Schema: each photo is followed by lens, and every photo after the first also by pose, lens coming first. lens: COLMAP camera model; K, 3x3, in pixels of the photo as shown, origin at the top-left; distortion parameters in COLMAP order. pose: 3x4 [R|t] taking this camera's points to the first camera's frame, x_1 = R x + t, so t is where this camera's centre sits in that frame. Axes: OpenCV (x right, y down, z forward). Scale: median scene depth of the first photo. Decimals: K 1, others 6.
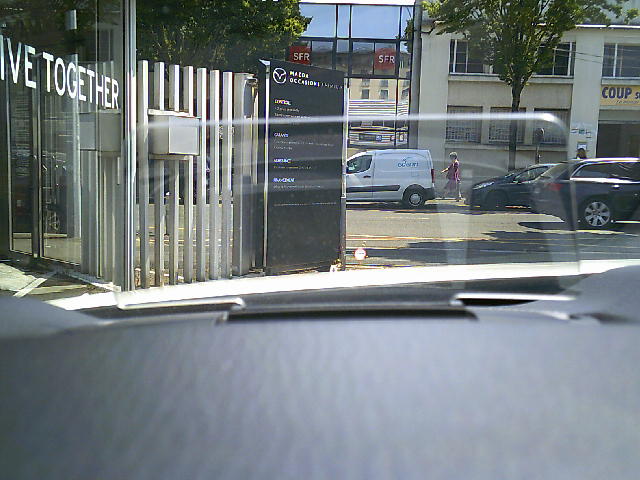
lens RADIAL K [[756.0, 0, 320.0], [0, 756.0, 240.0], [0, 0, 1]] dist [0.004203, -0.003939]
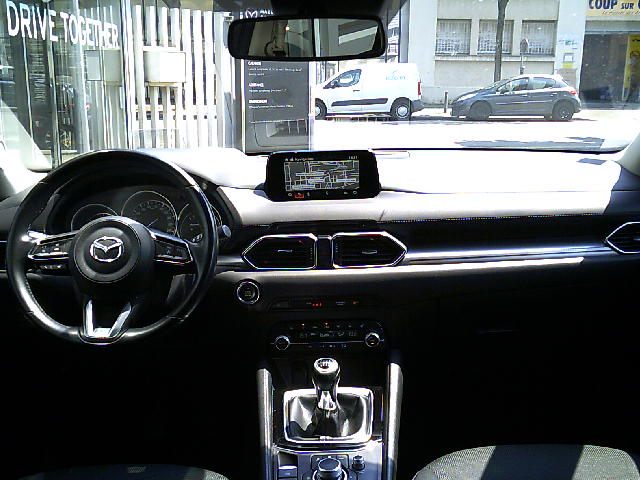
lens RADIAL K [[764.7, 0, 343.0], [0, 764.7, 226.4], [0, 0, 1]] dist [0.012200, 0.069368]
pose [[0.999701, -0.013295, 0.020507, 0.018334], [0.011225, 0.995130, 0.097931, 0.000361], [-0.021709, -0.097672, 0.994982, -0.072904]]
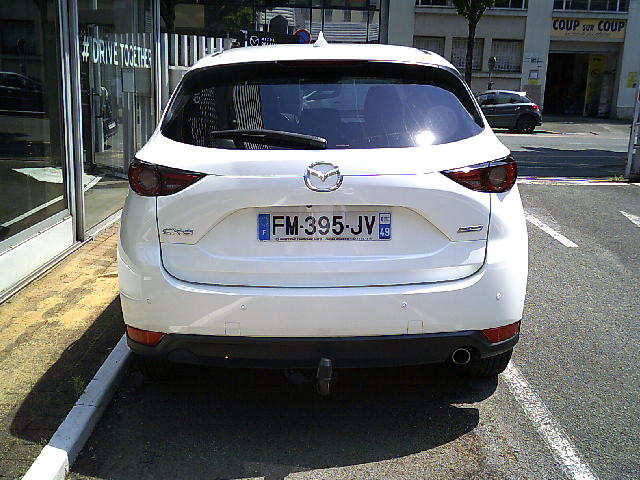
lens RADIAL K [[756.0, 0, 320.0], [0, 756.0, 240.0], [0, 0, 1]] dist [0.004203, -0.003939]
pose [[0.999777, -0.001257, 0.021064, 0.012821], [-0.000907, 0.994738, 0.102447, 0.005830], [-0.021082, -0.102443, 0.994515, -0.150528]]
